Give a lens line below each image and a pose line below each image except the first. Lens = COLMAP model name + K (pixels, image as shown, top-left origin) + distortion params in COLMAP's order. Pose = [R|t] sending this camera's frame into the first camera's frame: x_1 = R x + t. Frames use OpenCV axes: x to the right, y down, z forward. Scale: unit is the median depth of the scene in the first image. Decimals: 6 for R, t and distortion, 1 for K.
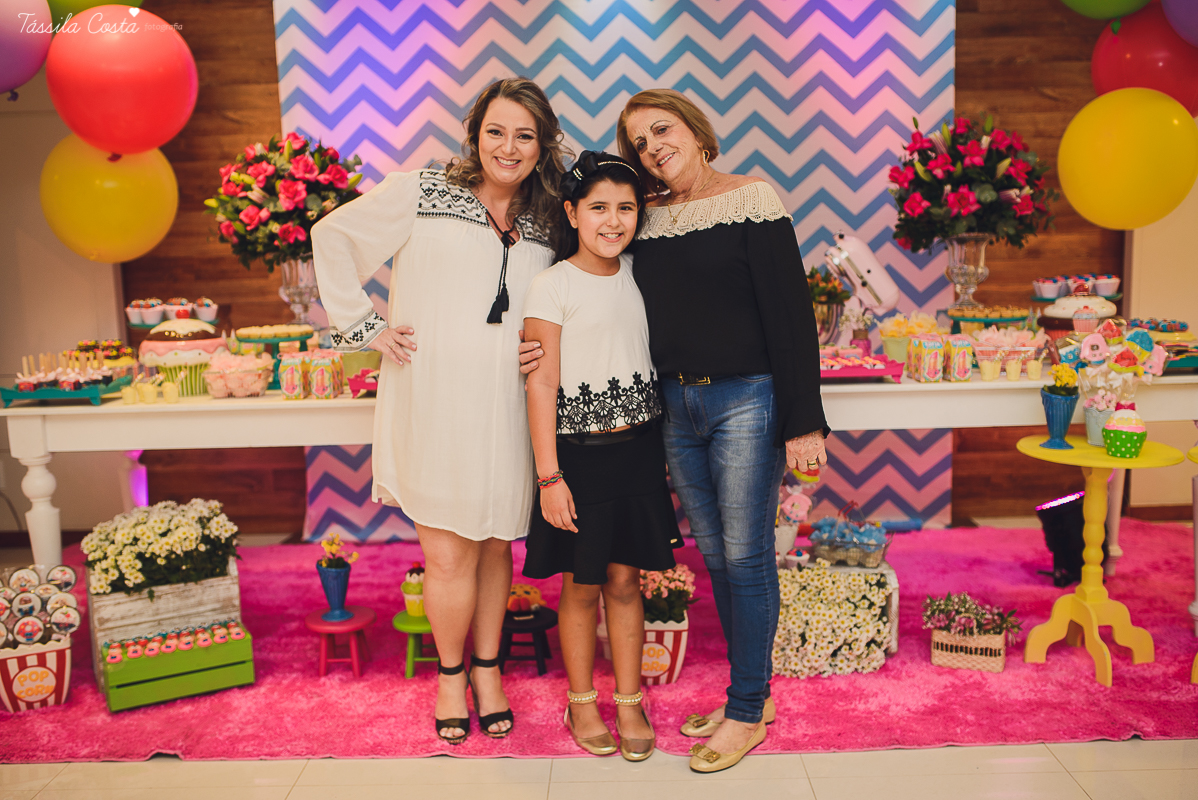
lens RADIAL K [[1149.9, 0, 599.0], [0, 1149.9, 400.0], [0, 0, 1]] dist [-0.066044, 0.102568]
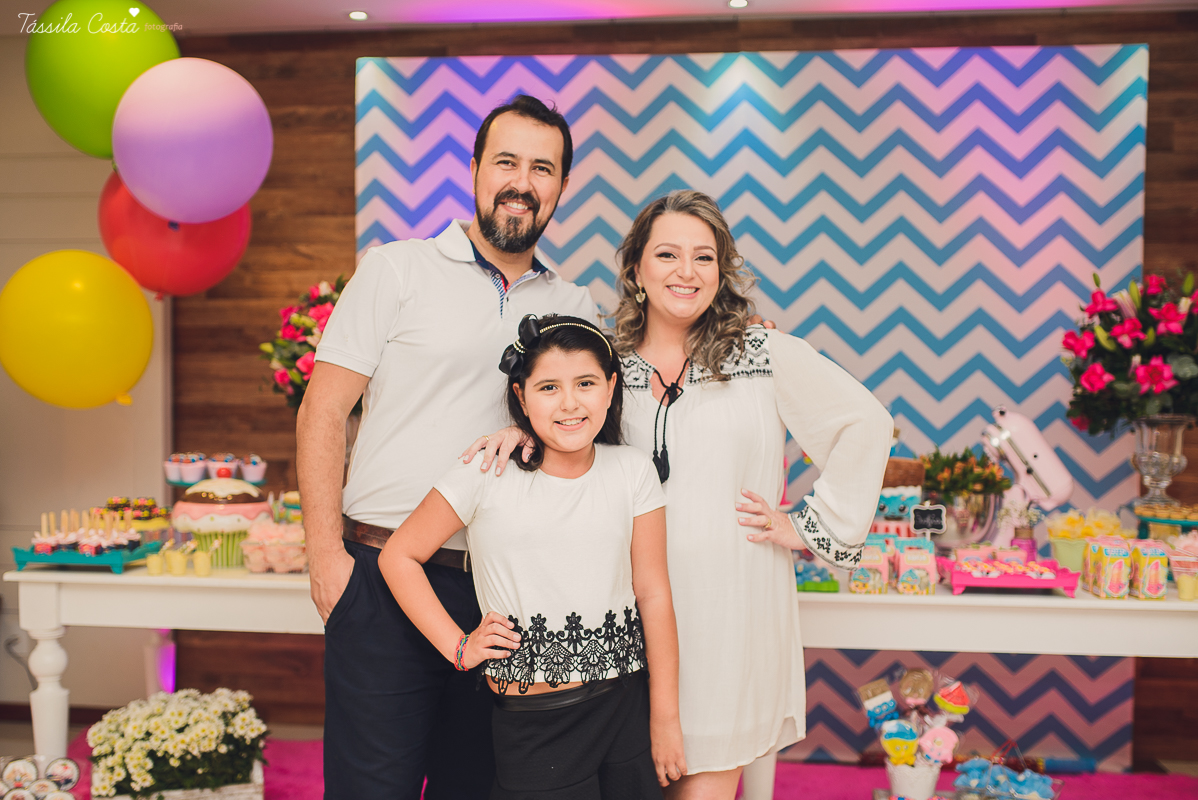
lens RADIAL K [[1286.8, 0, 578.2], [0, 1286.8, 446.0], [0, 0, 1]] dist [-0.072598, 0.120847]
pose [[0.993432, 0.040675, -0.106952, 0.007176], [-0.050918, 0.994189, -0.094850, -0.016952], [0.102472, 0.099672, 0.989730, 0.060150]]
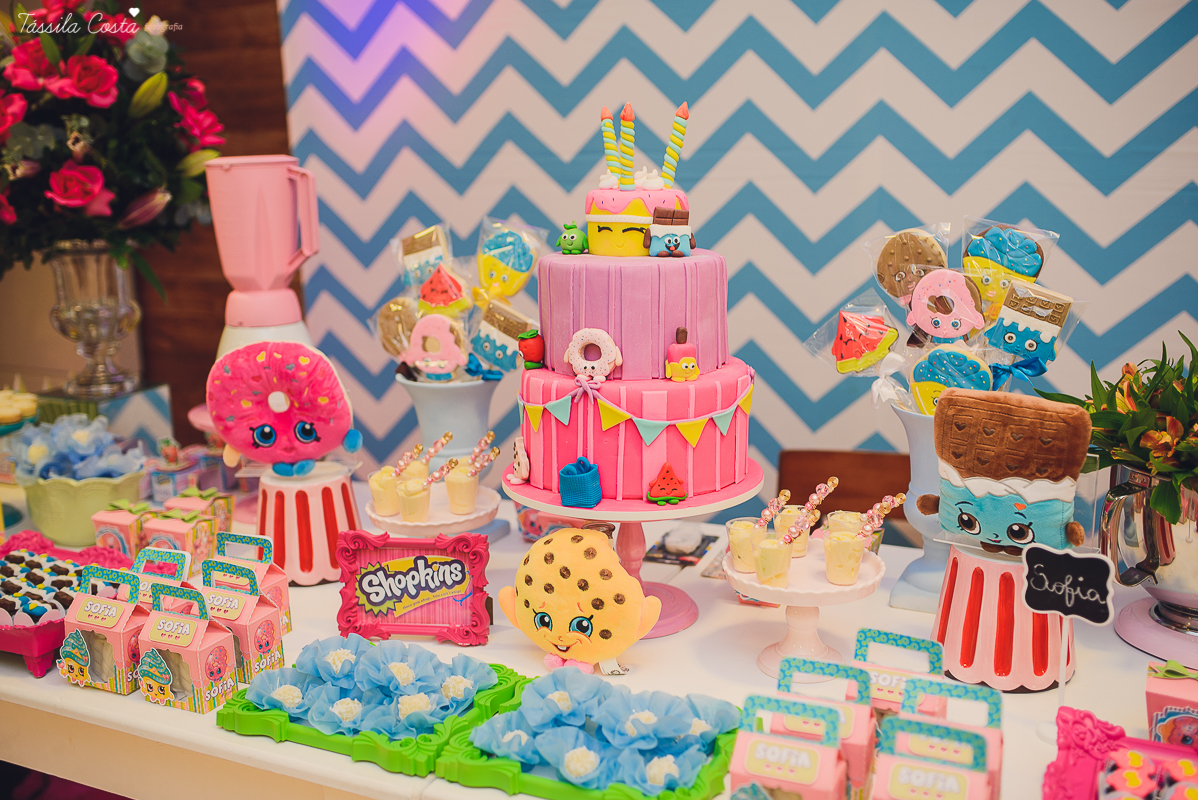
lens RADIAL K [[1194.5, 0, 599.0], [0, 1194.5, 400.0], [0, 0, 1]] dist [-0.071590, 0.113686]
pose [[0.899414, 0.101261, -0.425206, 0.180832], [-0.064129, 0.992839, 0.100790, -0.137432], [0.432367, -0.063384, 0.899467, 0.693406]]
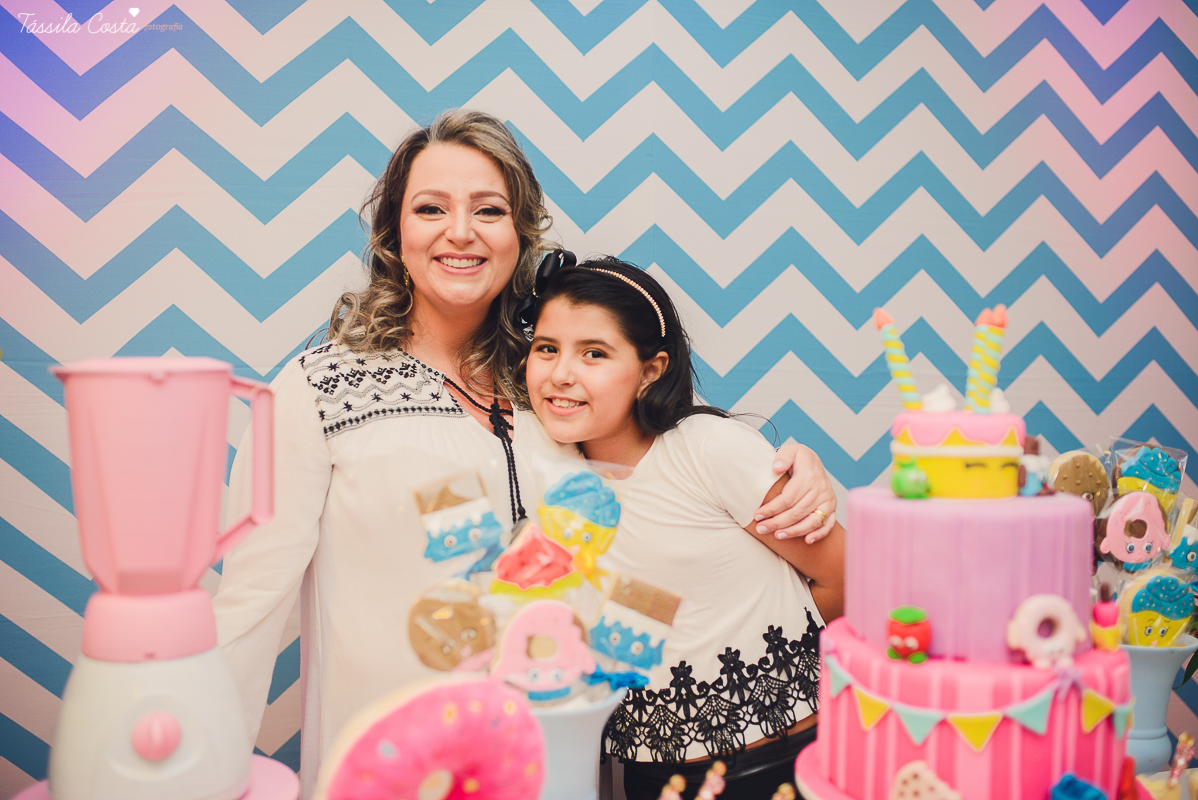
lens RADIAL K [[1194.5, 0, 599.0], [0, 1194.5, 400.0], [0, 0, 1]] dist [-0.071590, 0.113686]
pose [[0.962112, 0.022473, 0.271727, -0.151500], [0.004610, 0.995114, -0.098620, -0.140784], [-0.272616, 0.096136, 0.957308, 0.782936]]
